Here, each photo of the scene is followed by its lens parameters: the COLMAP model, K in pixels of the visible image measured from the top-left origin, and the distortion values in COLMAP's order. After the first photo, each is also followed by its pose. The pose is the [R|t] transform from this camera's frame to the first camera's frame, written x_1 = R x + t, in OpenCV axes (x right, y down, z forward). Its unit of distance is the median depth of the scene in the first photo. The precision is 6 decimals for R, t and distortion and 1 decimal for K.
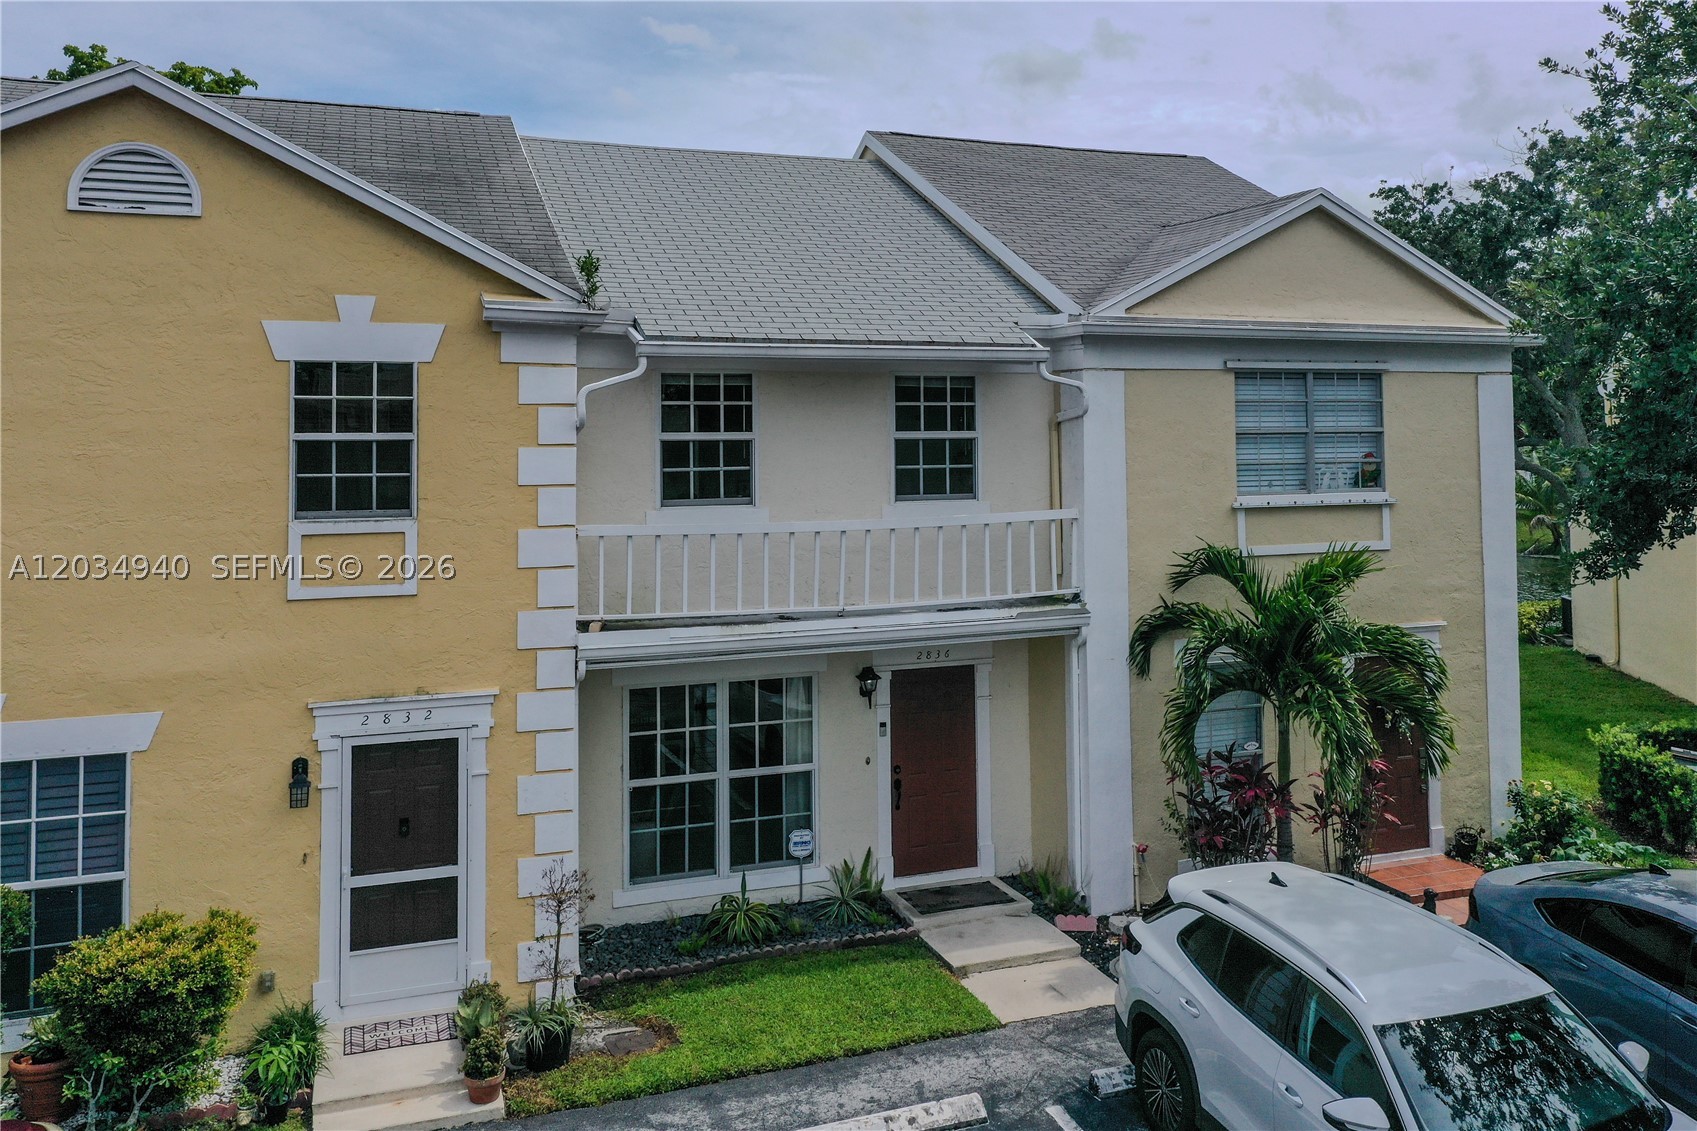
lens RADIAL K [[1386.7, 0, 879.3], [0, 1386.7, 372.8], [0, 0, 1]] dist [0.004096, -0.006586]
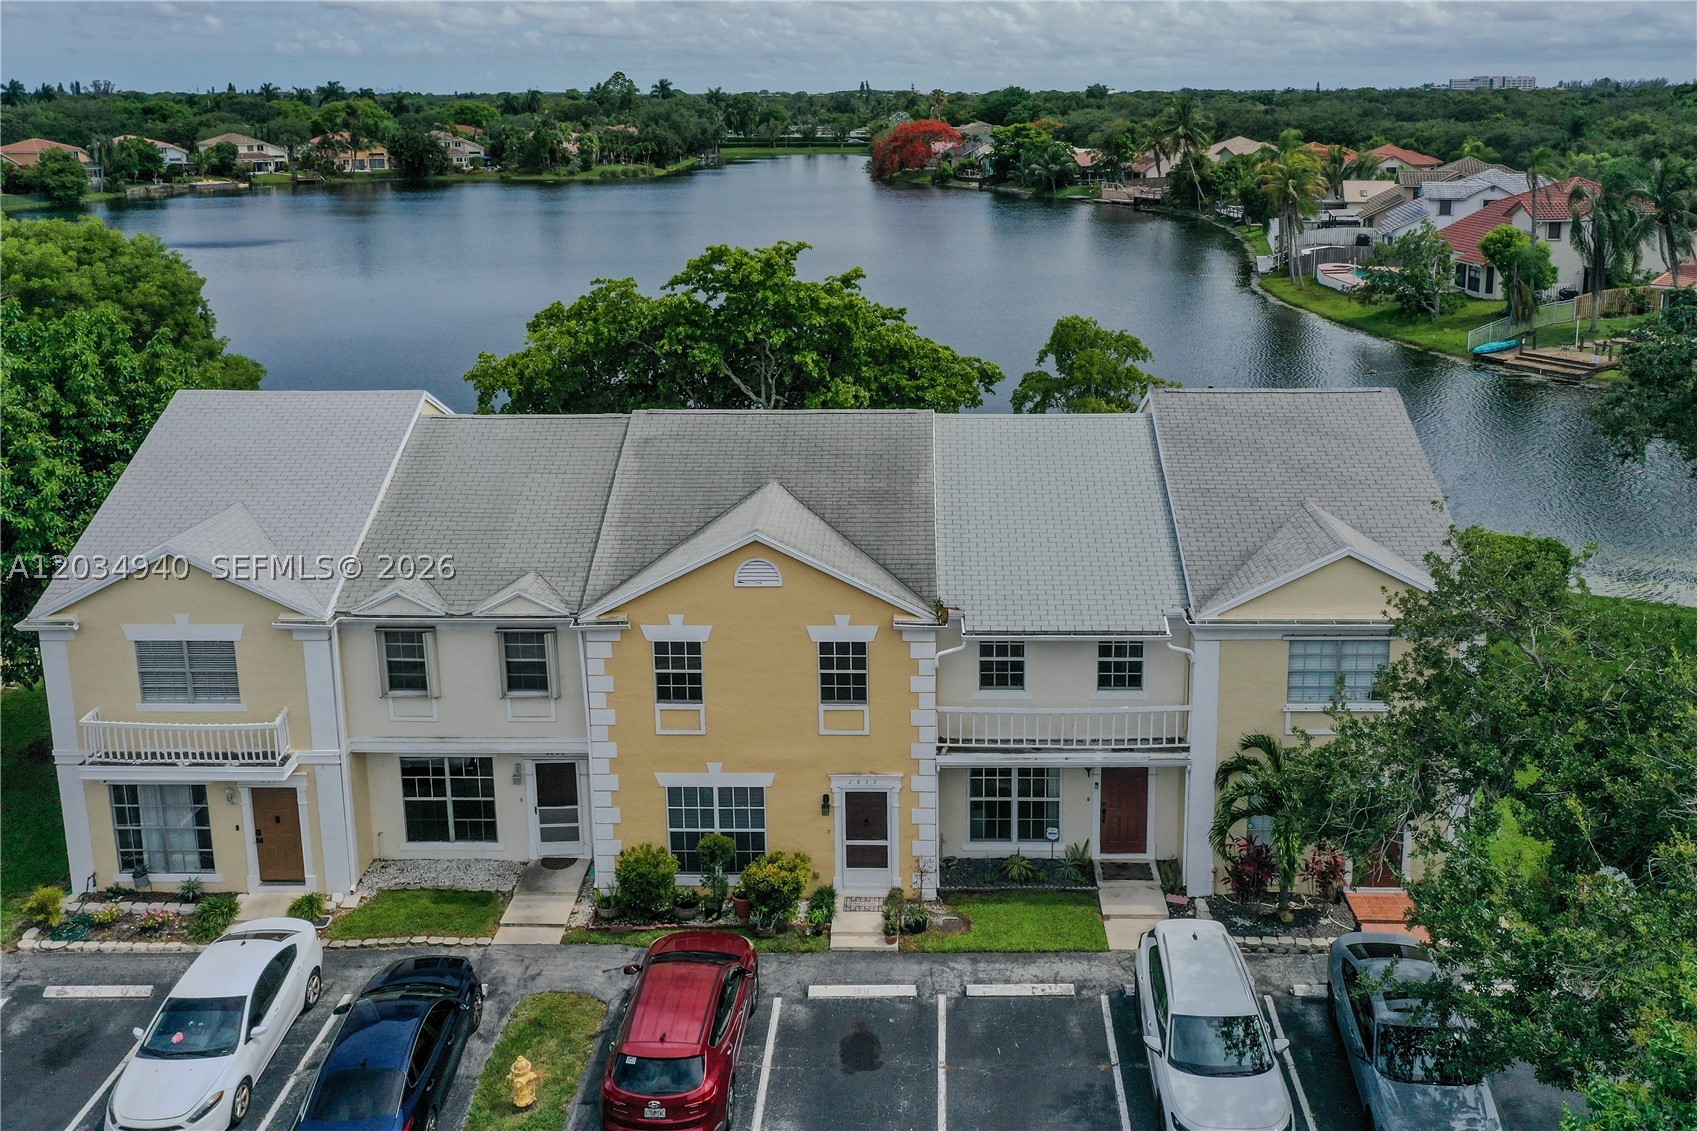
lens RADIAL K [[1386.7, 0, 879.3], [0, 1386.7, 372.8], [0, 0, 1]] dist [0.004096, -0.006586]
pose [[0.923462, 0.065228, -0.378104, 0.522201], [0.021556, 0.975067, 0.220861, -0.937003], [0.383083, -0.212107, 0.899032, -0.964635]]
